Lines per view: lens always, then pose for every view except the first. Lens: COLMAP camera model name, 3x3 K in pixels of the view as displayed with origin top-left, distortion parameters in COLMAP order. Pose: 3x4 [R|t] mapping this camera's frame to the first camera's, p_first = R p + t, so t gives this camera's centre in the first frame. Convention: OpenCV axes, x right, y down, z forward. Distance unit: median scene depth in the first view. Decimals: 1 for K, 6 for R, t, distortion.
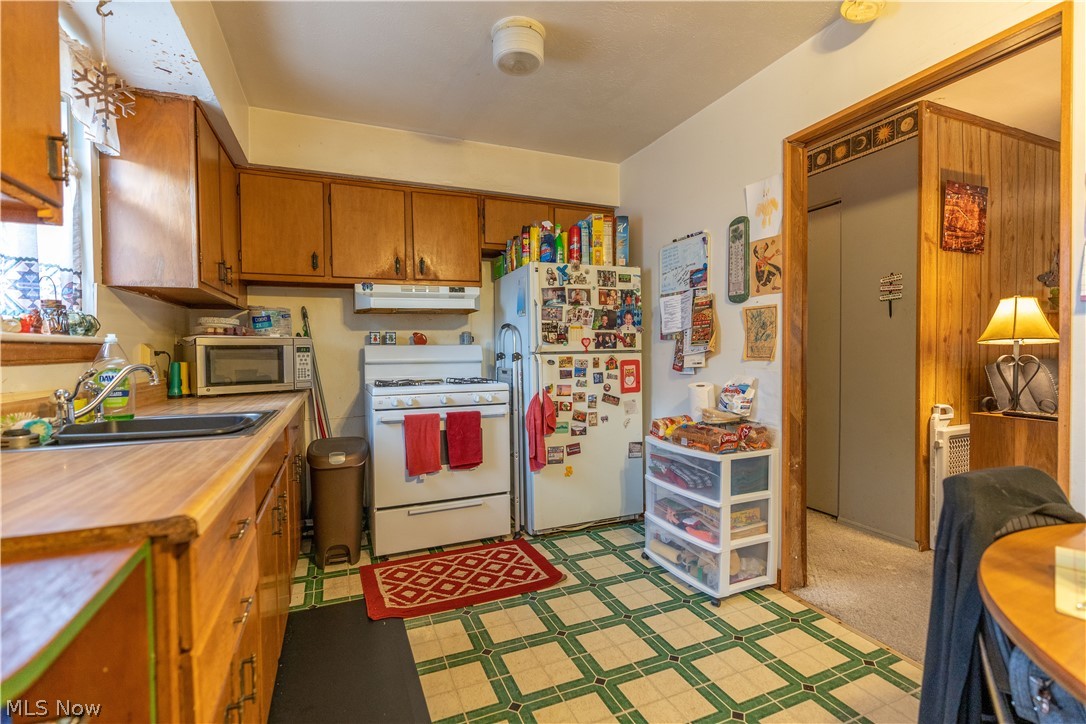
lens RADIAL K [[486.2, 0, 542.9], [0, 486.2, 356.5], [0, 0, 1]] dist [-0.002655, 0.000211]
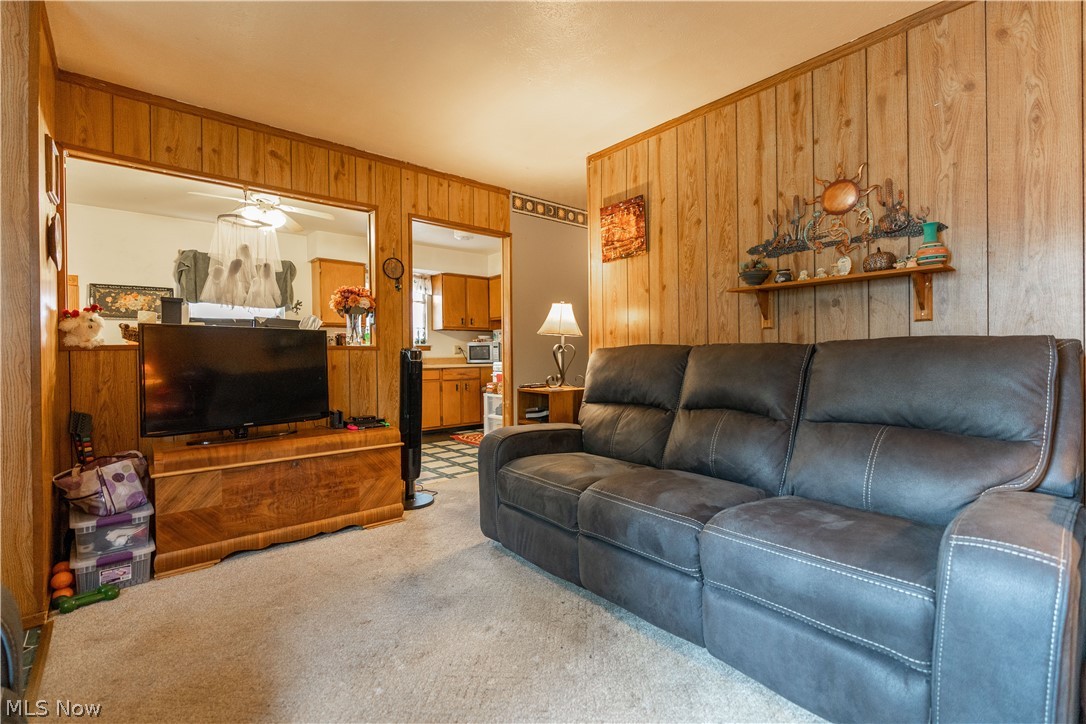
lens RADIAL K [[486.2, 0, 540.5], [0, 486.2, 357.9], [0, 0, 1]] dist [-0.002655, 0.000211]
pose [[0.305492, 0.009154, -0.952151, 1.961223], [-0.009191, 0.999936, 0.006664, 0.024301], [0.952150, 0.006715, 0.305556, 0.445769]]
